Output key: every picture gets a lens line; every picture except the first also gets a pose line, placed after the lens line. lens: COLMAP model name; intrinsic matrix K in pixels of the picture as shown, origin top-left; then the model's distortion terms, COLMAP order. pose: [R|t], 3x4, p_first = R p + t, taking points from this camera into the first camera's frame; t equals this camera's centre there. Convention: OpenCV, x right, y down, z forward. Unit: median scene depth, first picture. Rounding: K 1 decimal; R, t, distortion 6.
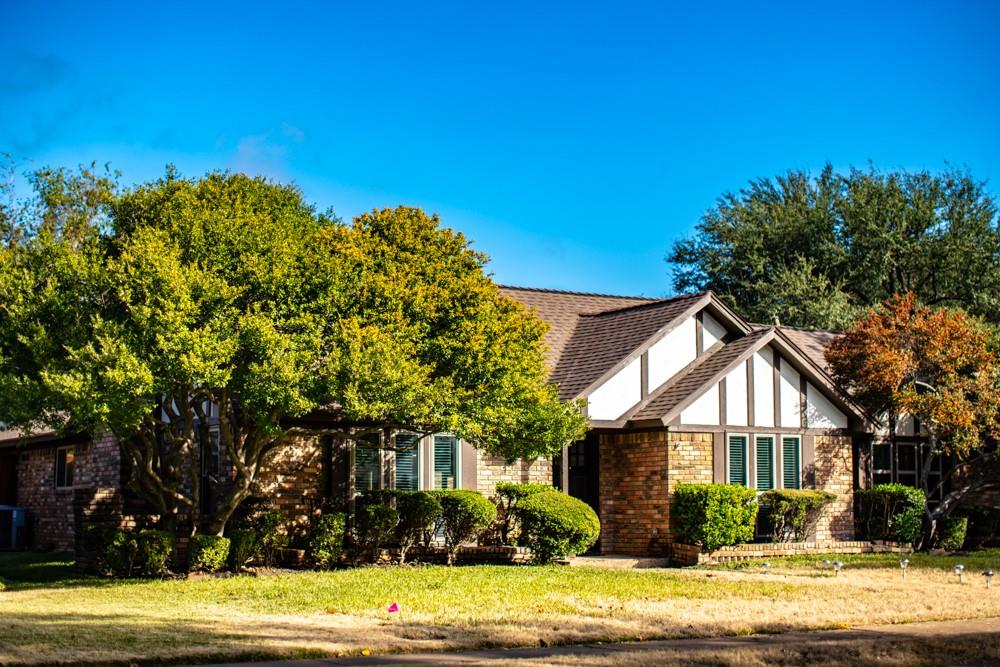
lens RADIAL K [[1597.8, 0, 500.0], [0, 1597.8, 333.5], [0, 0, 1]] dist [-0.122078, 0.045122]
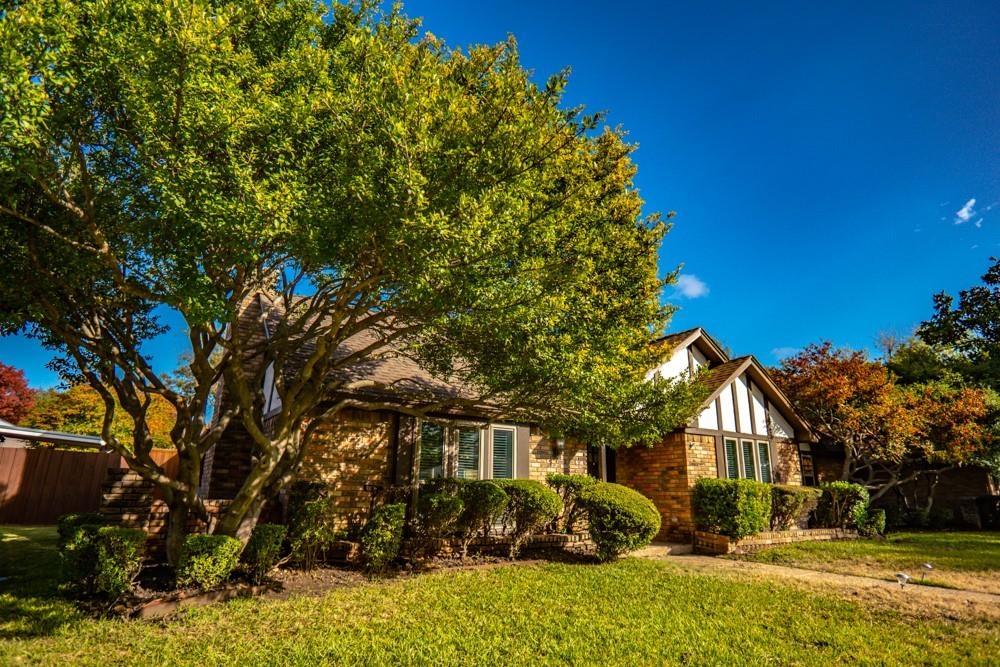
lens RADIAL K [[540.8, 0, 502.8], [0, 540.8, 327.0], [0, 0, 1]] dist [-0.017984, 0.002484]
pose [[0.998944, 0.029438, 0.035264, -0.048063], [-0.022500, 0.982839, -0.183086, 0.059854], [-0.040049, 0.182100, 0.982464, 0.585825]]
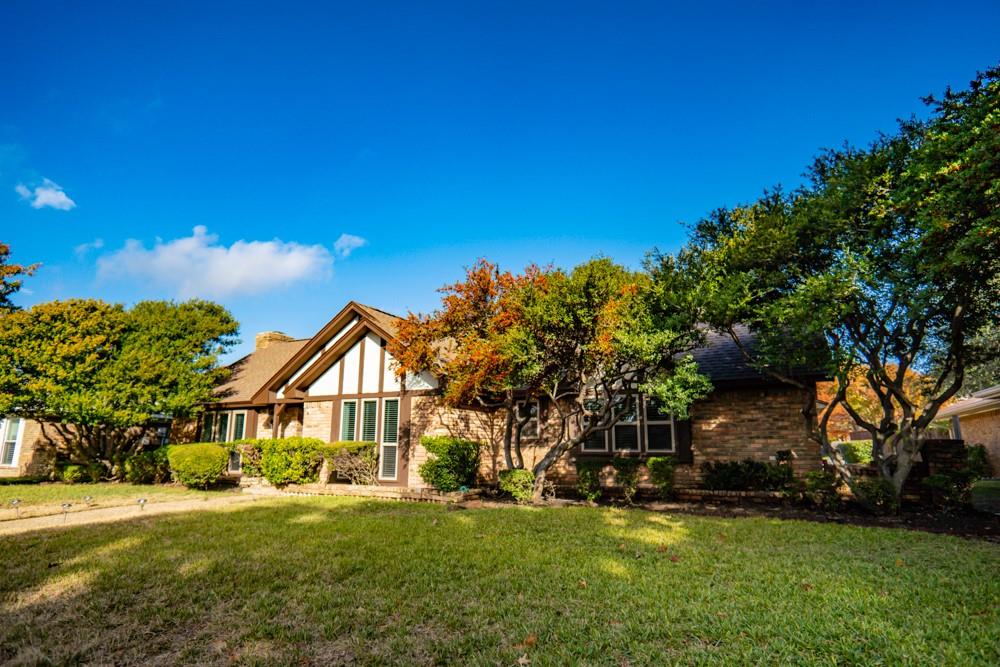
lens RADIAL K [[540.8, 0, 502.8], [0, 540.8, 327.0], [0, 0, 1]] dist [-0.017984, 0.002484]
pose [[0.544696, -0.185113, -0.817948, 0.618802], [0.089264, 0.982591, -0.162930, 0.089939], [0.833869, 0.015734, 0.551738, 0.870017]]
